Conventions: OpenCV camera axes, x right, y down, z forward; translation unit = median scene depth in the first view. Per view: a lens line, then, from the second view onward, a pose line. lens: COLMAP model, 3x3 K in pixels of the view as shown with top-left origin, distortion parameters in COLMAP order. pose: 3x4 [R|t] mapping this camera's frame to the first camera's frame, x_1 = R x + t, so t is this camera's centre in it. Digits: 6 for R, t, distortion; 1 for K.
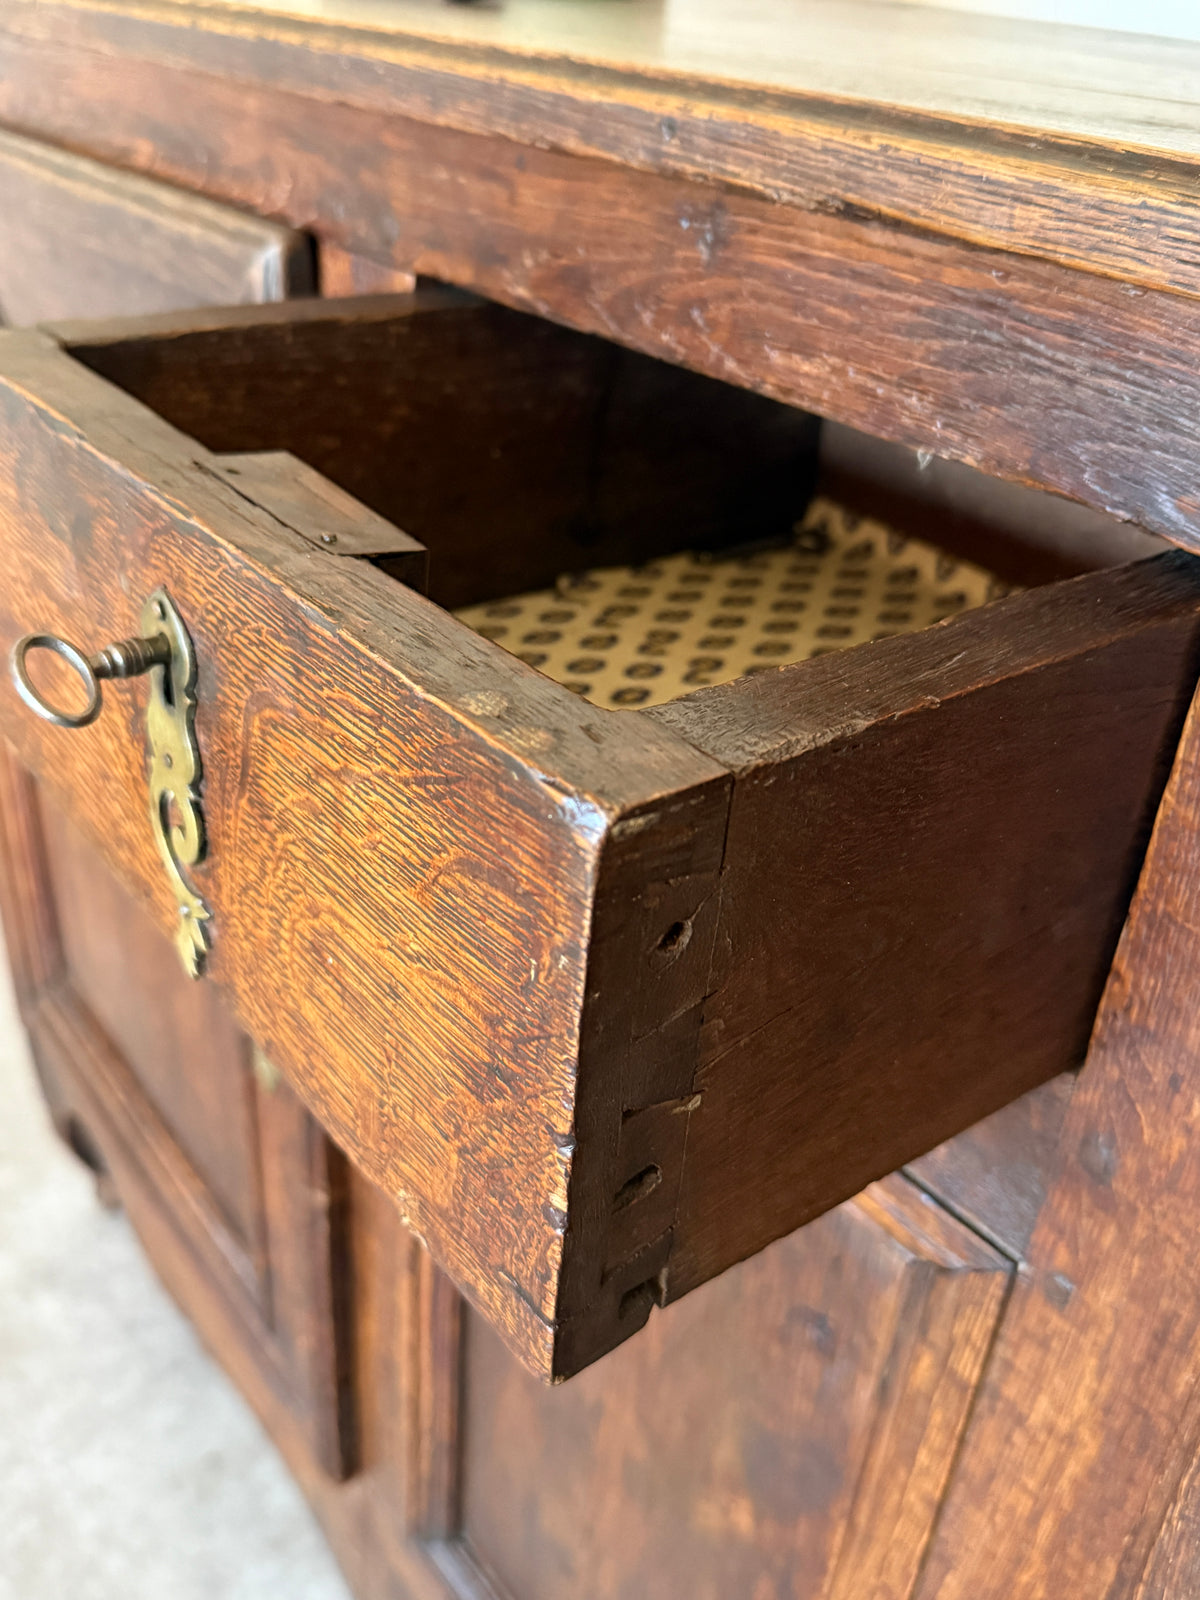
lens RADIAL K [[1414.0, 0, 587.8], [0, 1414.0, 793.8], [0, 0, 1]] dist [0.183404, -0.402983]
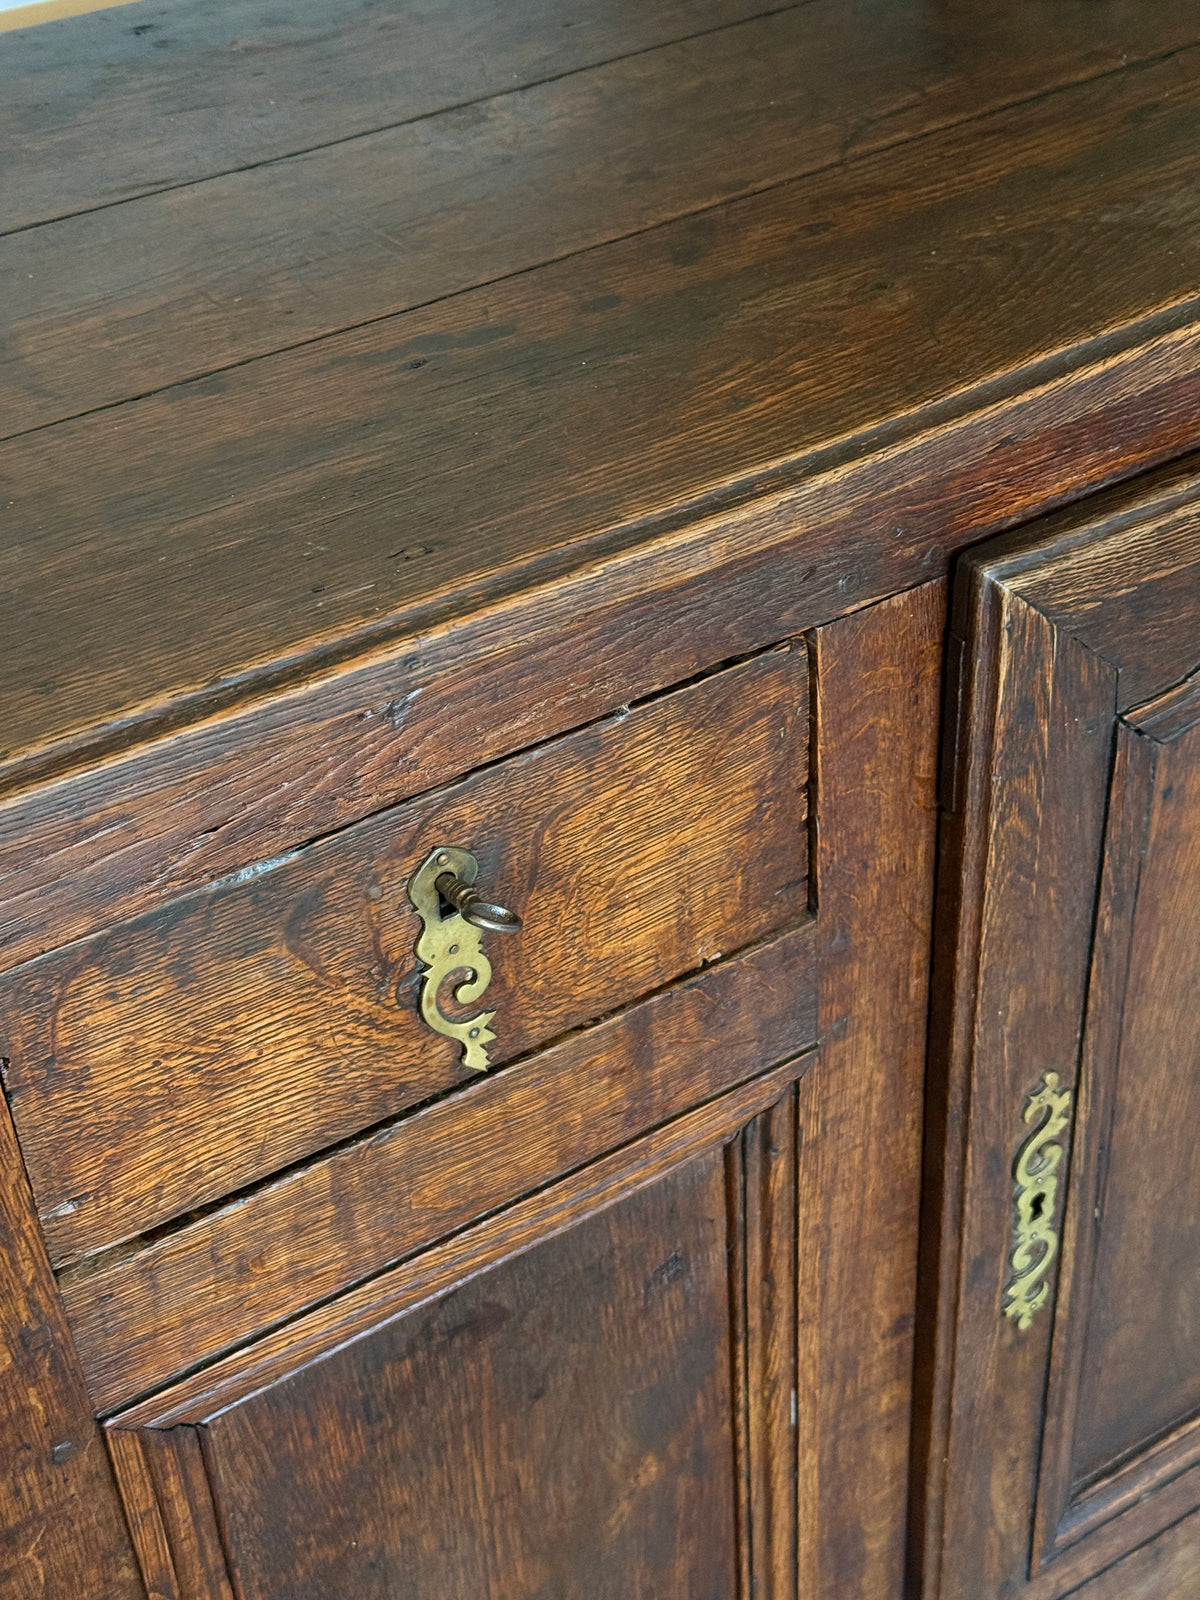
lens RADIAL K [[2201.4, 0, 575.6], [0, 2201.4, 802.0], [0, 0, 1]] dist [0.181334, -0.300133]
pose [[0.120134, -0.655179, 0.745861, -1.435112], [0.571033, 0.660179, 0.487940, -1.271447], [-0.812090, 0.367293, 0.453438, 0.139034]]
